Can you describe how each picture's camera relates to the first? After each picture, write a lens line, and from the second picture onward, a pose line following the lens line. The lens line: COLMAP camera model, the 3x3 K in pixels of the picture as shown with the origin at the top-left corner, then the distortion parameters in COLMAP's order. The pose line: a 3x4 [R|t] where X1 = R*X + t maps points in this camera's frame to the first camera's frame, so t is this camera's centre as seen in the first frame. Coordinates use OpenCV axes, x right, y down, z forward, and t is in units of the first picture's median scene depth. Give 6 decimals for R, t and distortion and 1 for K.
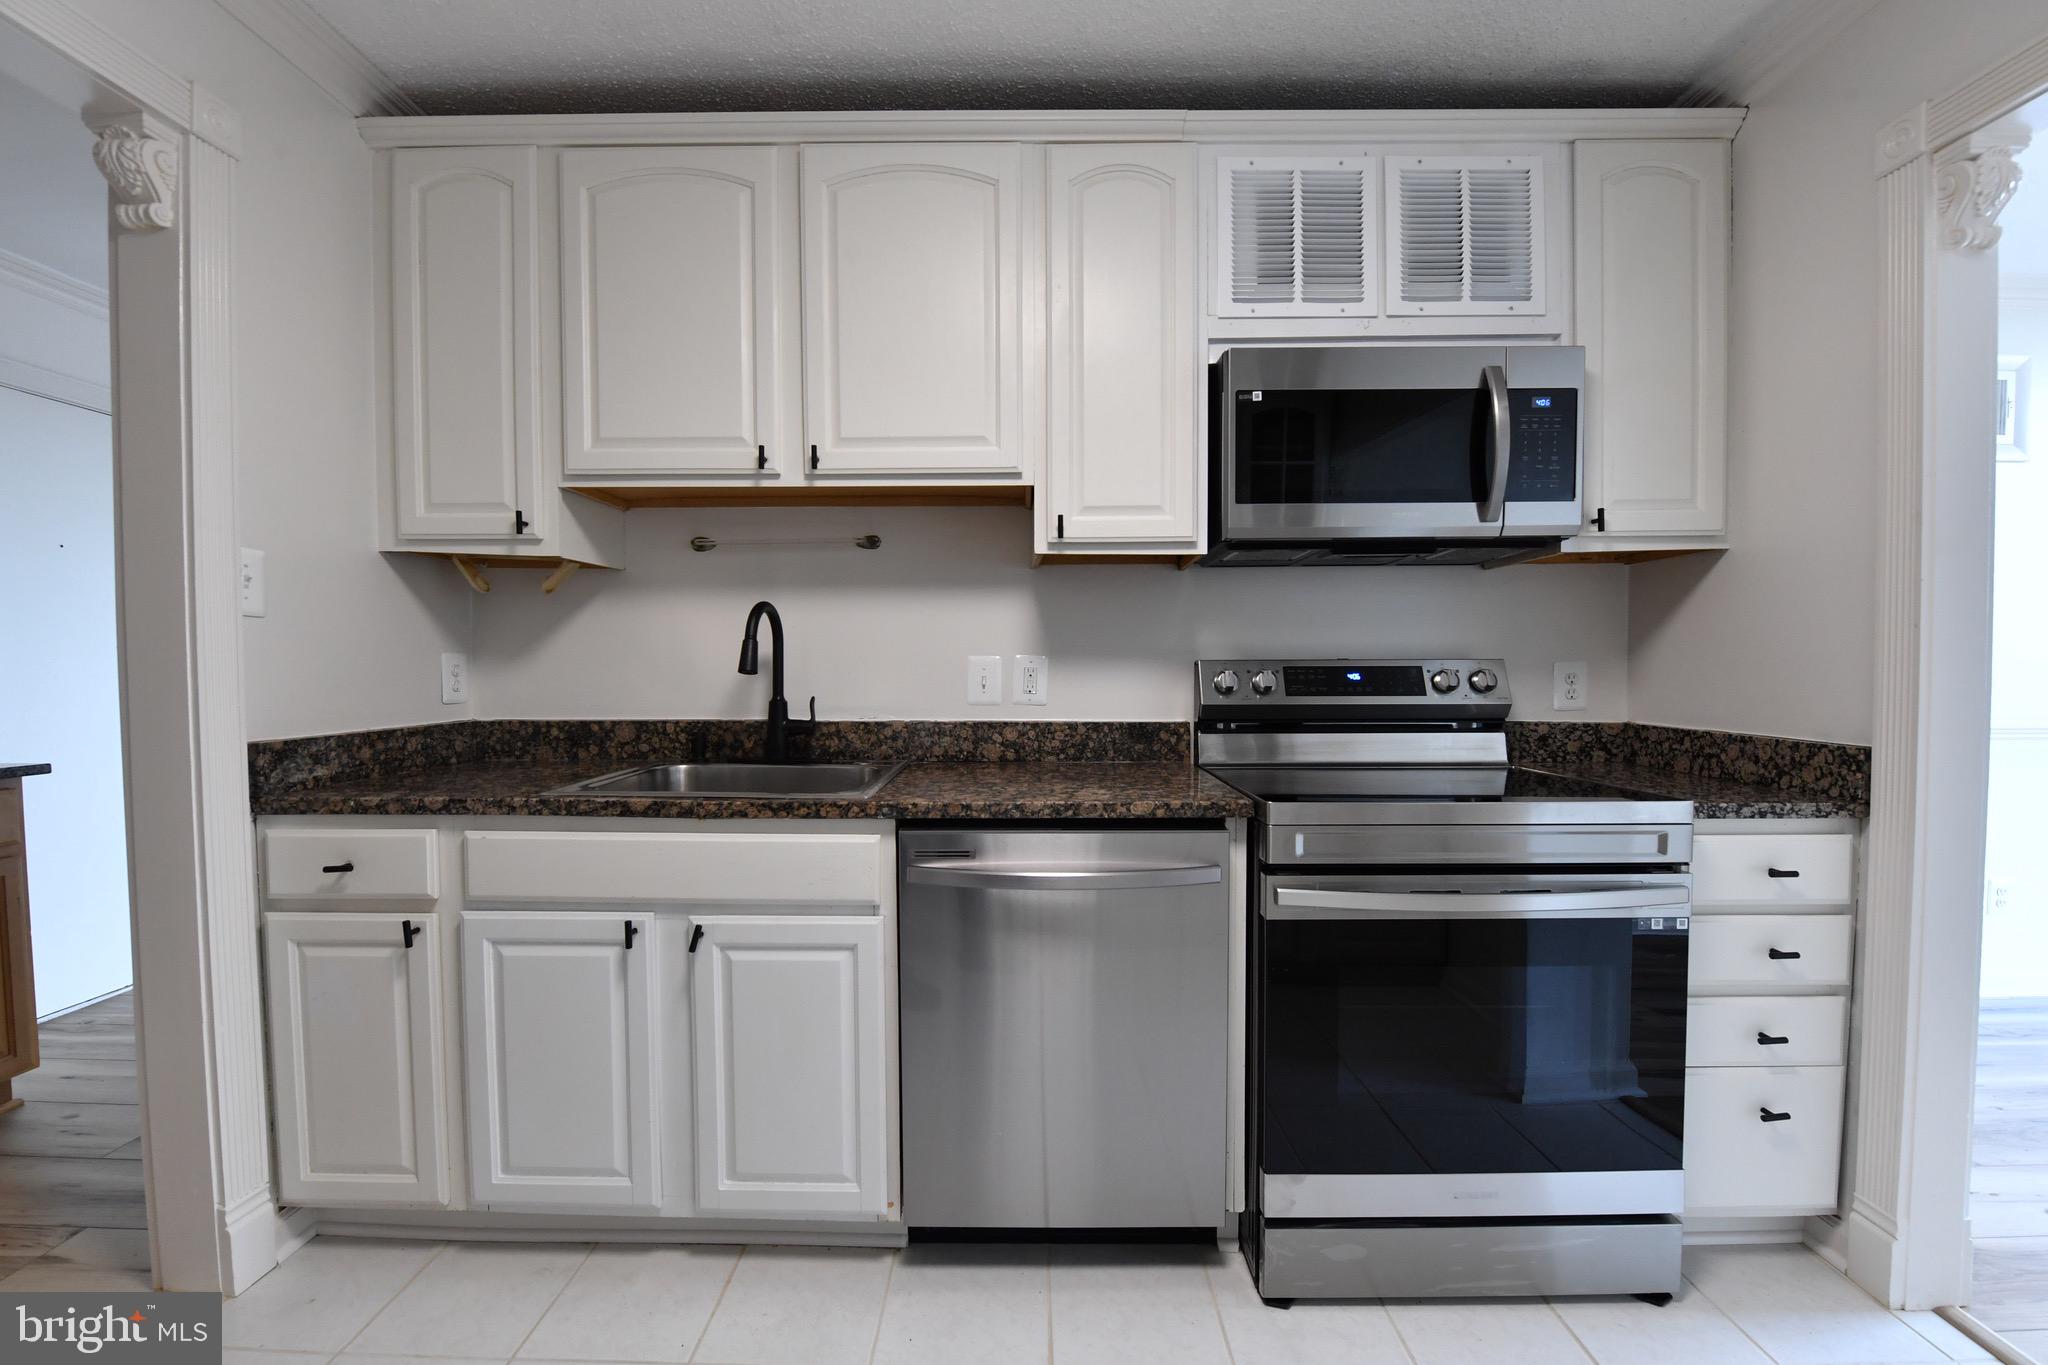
lens RADIAL K [[820.1, 0, 1018.9], [0, 820.1, 690.9], [0, 0, 1]] dist [-0.014627, -0.002805]
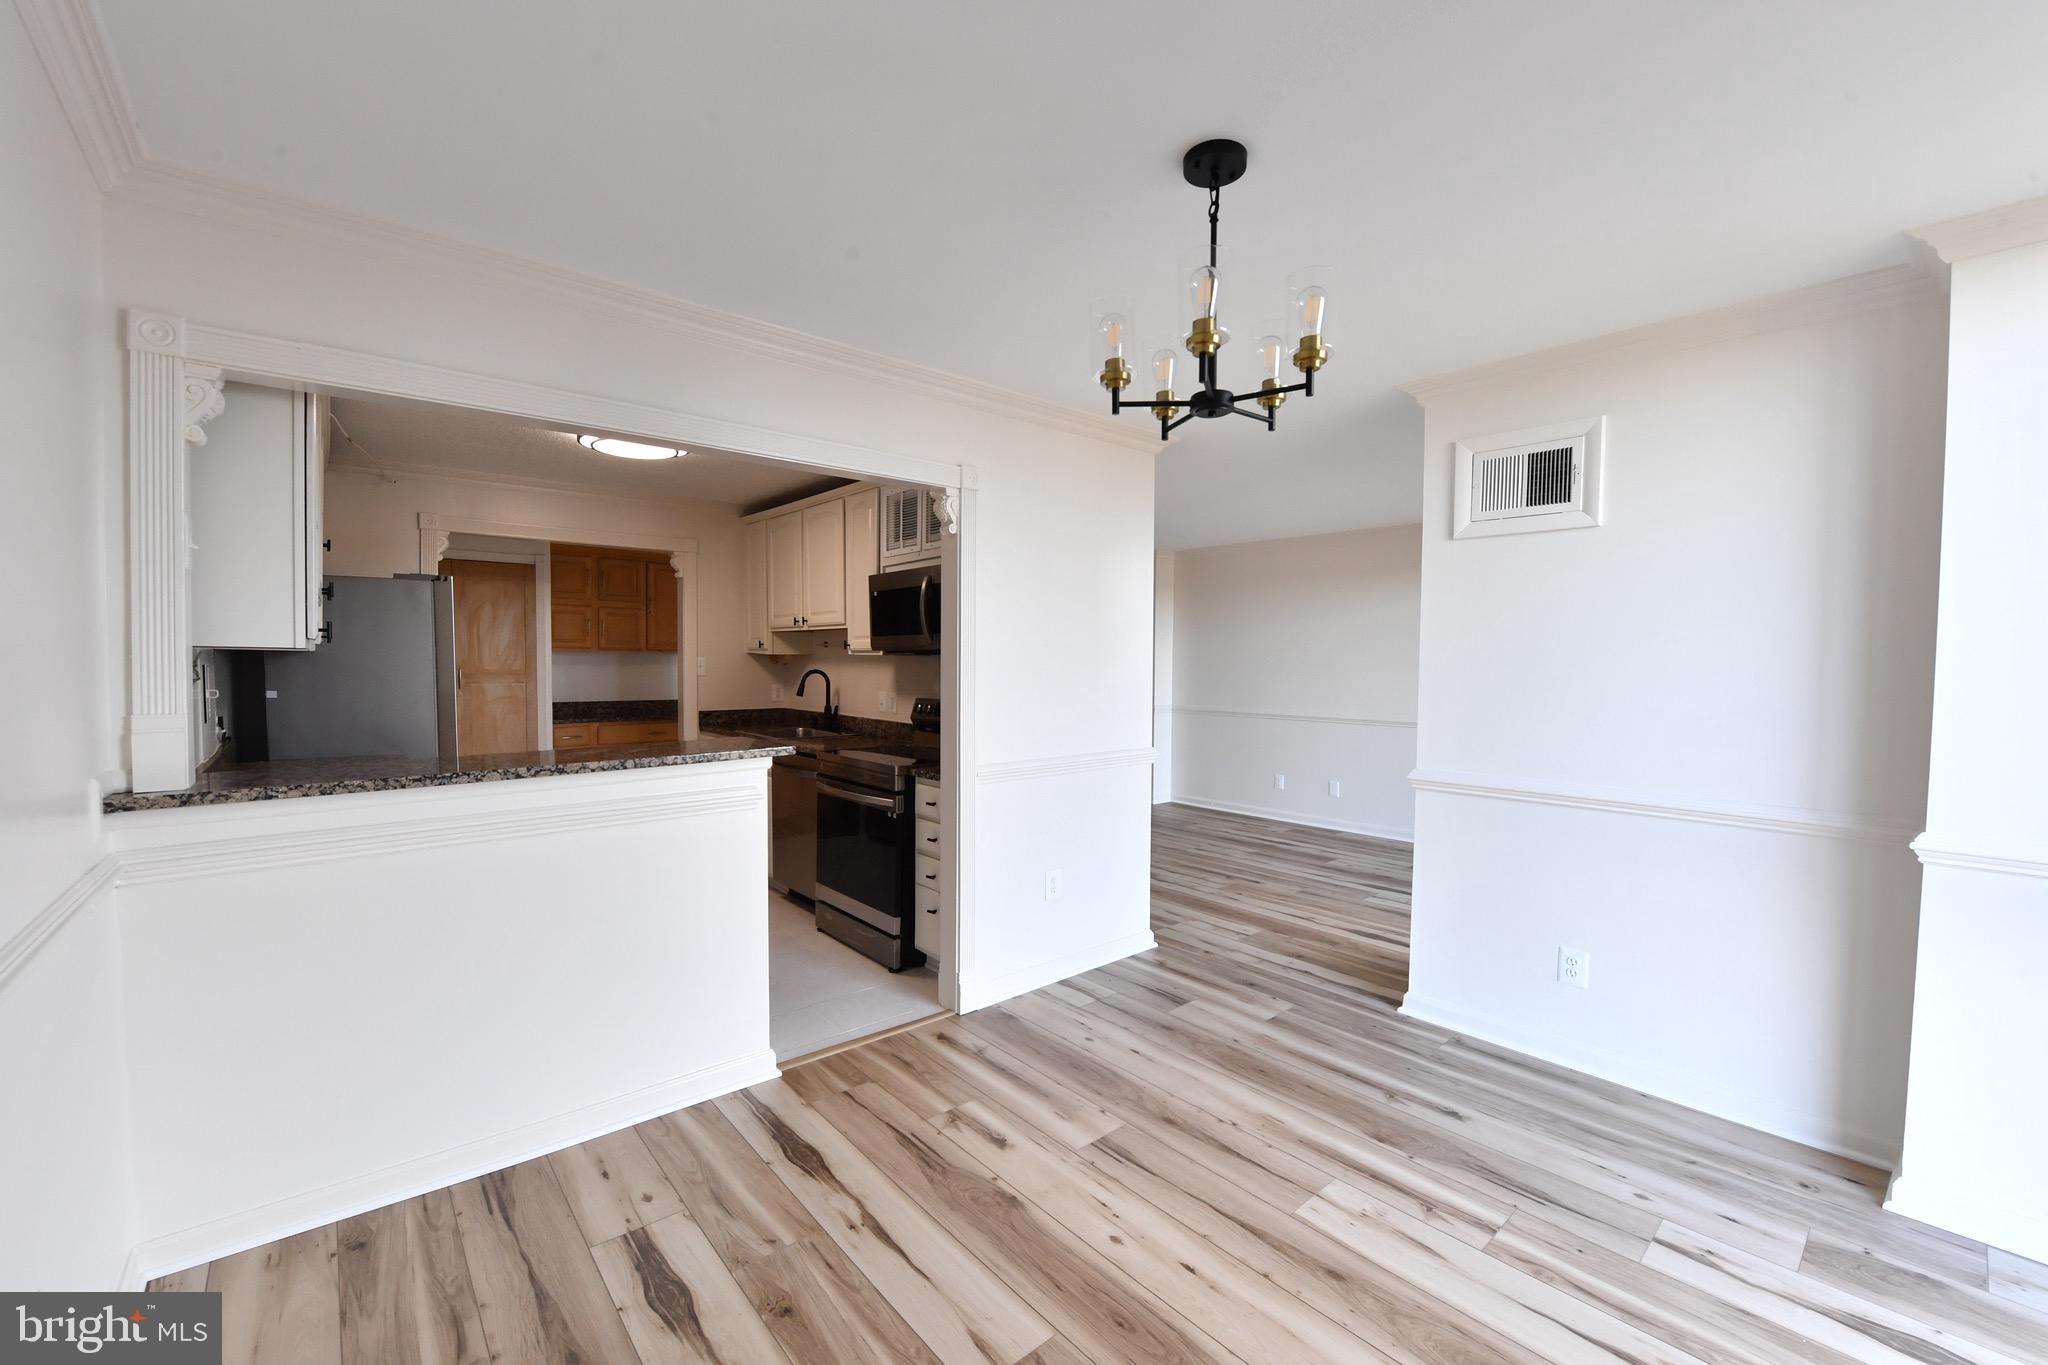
lens RADIAL K [[820.1, 0, 1018.9], [0, 820.1, 690.9], [0, 0, 1]] dist [-0.014627, -0.002805]
pose [[0.656316, 0.036997, -0.753579, 2.244601], [-0.033133, 0.999247, 0.020202, -0.119445], [0.753758, 0.011710, 0.657047, -0.274924]]
